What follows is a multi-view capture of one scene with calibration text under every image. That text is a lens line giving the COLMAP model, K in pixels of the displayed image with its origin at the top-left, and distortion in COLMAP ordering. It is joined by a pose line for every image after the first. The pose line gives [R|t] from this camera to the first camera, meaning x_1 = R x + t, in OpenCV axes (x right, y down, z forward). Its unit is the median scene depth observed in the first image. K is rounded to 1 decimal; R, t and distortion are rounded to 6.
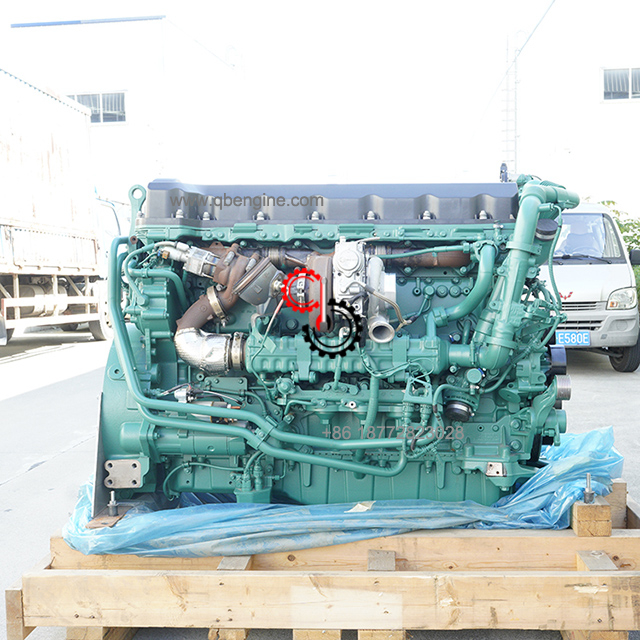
lens RADIAL K [[969.9, 0, 320.1], [0, 969.9, 322.8], [0, 0, 1]] dist [0.043846, 0.000000]
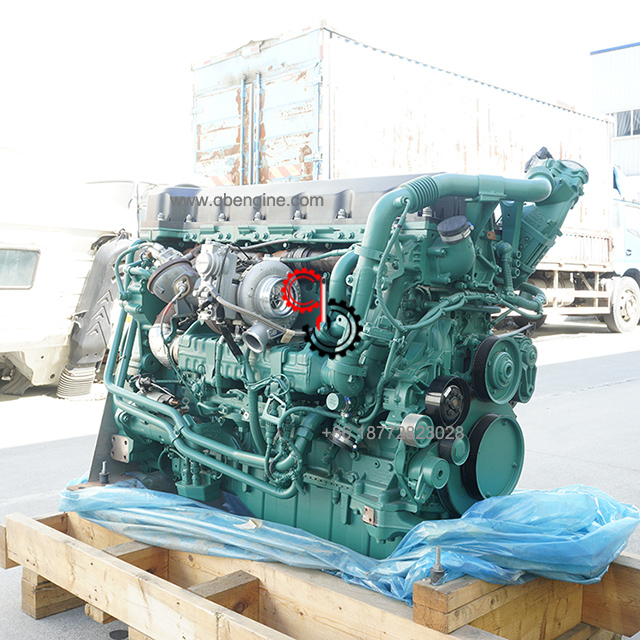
lens RADIAL K [[829.9, 0, 320.3], [0, 829.9, 313.6], [0, 0, 1]] dist [-0.021093, 0.000000]
pose [[0.765155, 0.058848, -0.641151, 0.582856], [-0.055714, 0.998131, 0.025124, -0.037834], [0.641430, 0.016497, 0.767004, 0.410071]]
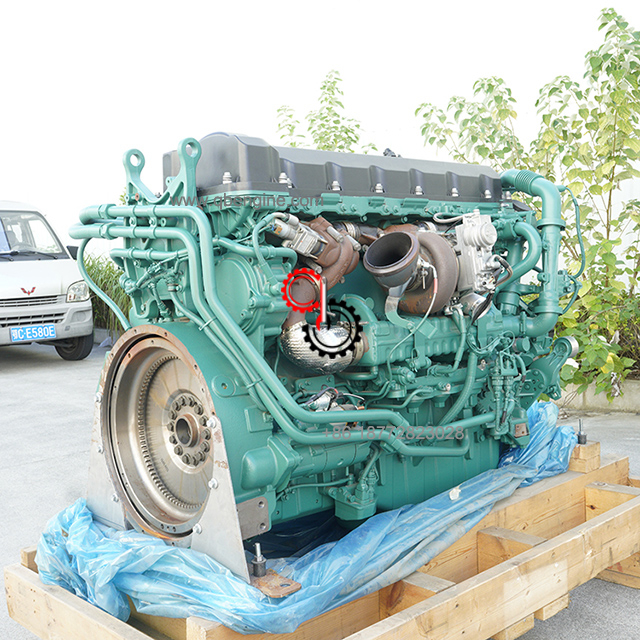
lens RADIAL K [[868.4, 0, 320.0], [0, 868.4, 320.1], [0, 0, 1]] dist [0.005324, 0.000000]
pose [[0.669012, -0.070617, 0.739890, -0.657629], [0.069622, 0.997053, 0.032208, -0.017165], [-0.739984, 0.029965, 0.671957, 0.499893]]
